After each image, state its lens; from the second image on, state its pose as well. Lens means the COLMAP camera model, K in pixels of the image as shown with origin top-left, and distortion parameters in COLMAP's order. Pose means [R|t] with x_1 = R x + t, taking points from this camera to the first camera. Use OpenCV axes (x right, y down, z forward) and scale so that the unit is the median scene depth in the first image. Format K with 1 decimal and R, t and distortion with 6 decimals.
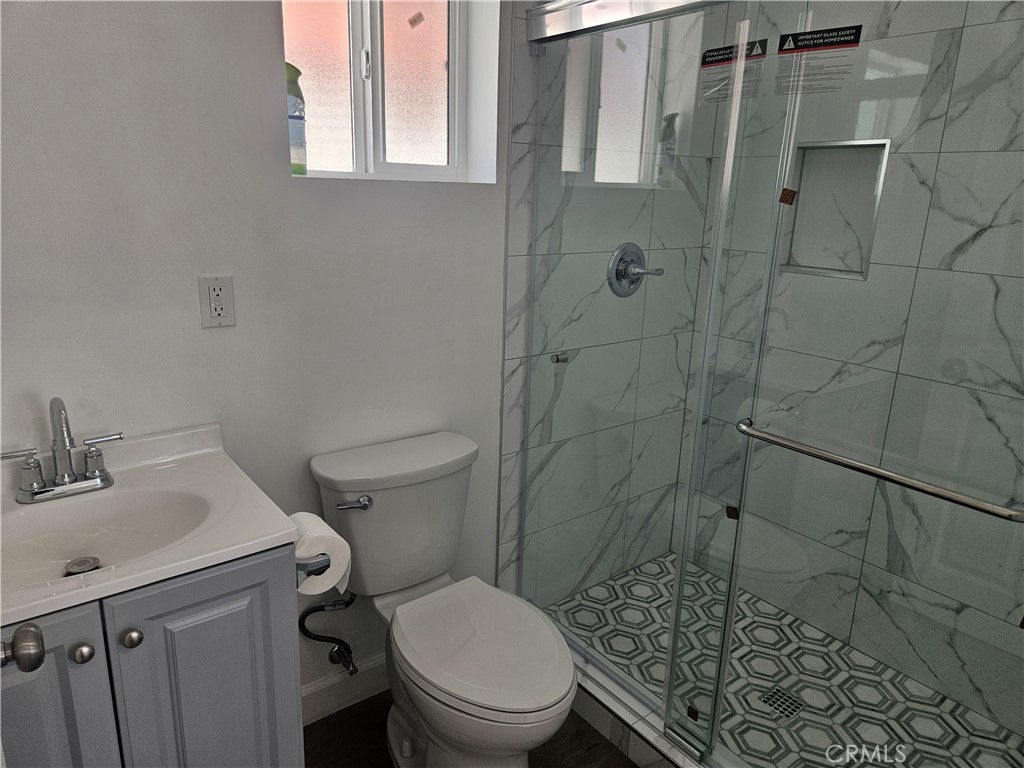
lens RADIAL K [[698.4, 0, 505.8], [0, 698.4, 381.8], [0, 0, 1]] dist [0.058854, -0.047229]
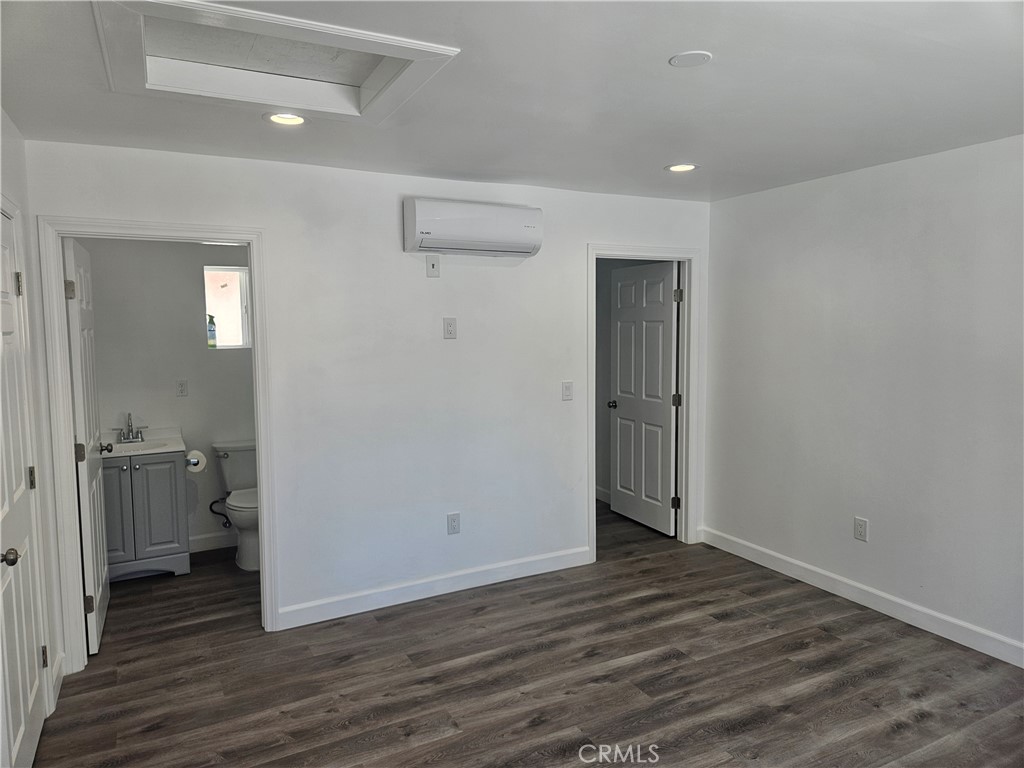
lens RADIAL K [[698.4, 0, 506.4], [0, 698.4, 386.2], [0, 0, 1]] dist [0.058854, -0.047229]
pose [[0.985508, -0.025714, -0.167670, 1.682465], [-0.005719, 0.982845, -0.184343, 0.491277], [0.169534, 0.182631, 0.968455, -1.970875]]
